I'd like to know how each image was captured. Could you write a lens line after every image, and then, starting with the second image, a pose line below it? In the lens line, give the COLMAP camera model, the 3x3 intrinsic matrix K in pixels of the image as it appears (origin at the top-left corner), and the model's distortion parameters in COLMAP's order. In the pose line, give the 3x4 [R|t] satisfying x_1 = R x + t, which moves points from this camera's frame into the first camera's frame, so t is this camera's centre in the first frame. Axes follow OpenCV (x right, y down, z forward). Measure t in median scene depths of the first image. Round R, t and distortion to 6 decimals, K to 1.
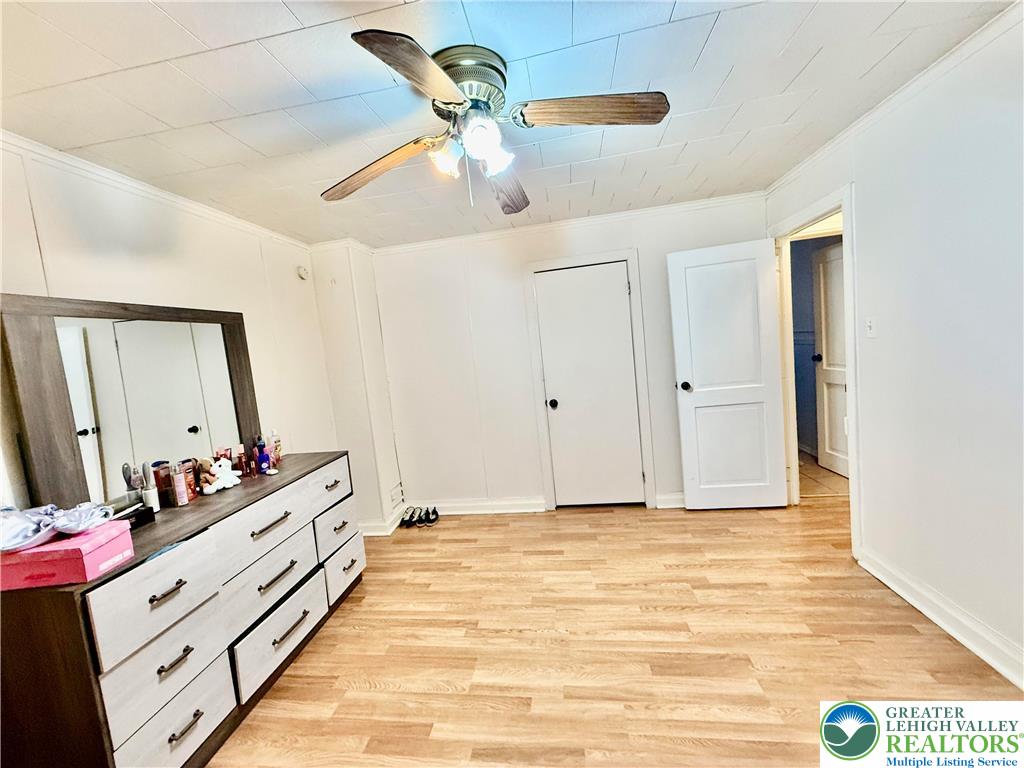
lens RADIAL K [[407.7, 0, 506.7], [0, 407.7, 383.1], [0, 0, 1]] dist [-0.001471, 0.000534]
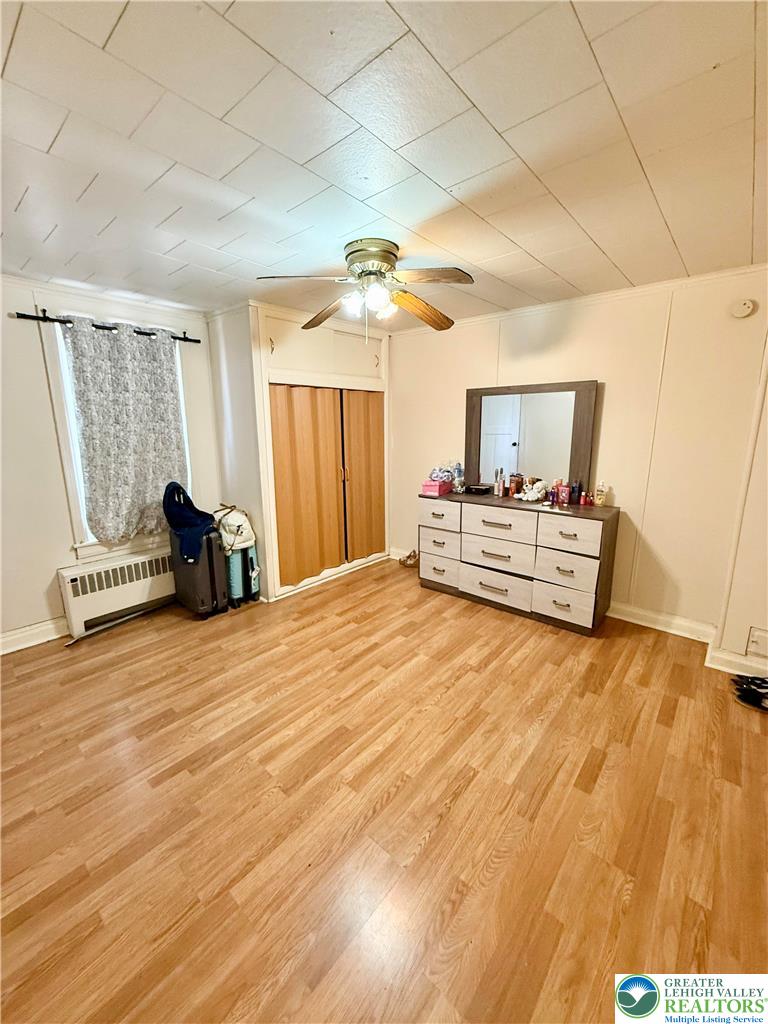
lens RADIAL K [[407.7, 0, 385.8], [0, 407.7, 505.7], [0, 0, 1]] dist [-0.001471, 0.000534]
pose [[-0.528688, 0.268521, -0.805224, 0.904749], [-0.014921, 0.945557, 0.325115, -0.236911], [0.848685, 0.183899, -0.495898, 1.325245]]
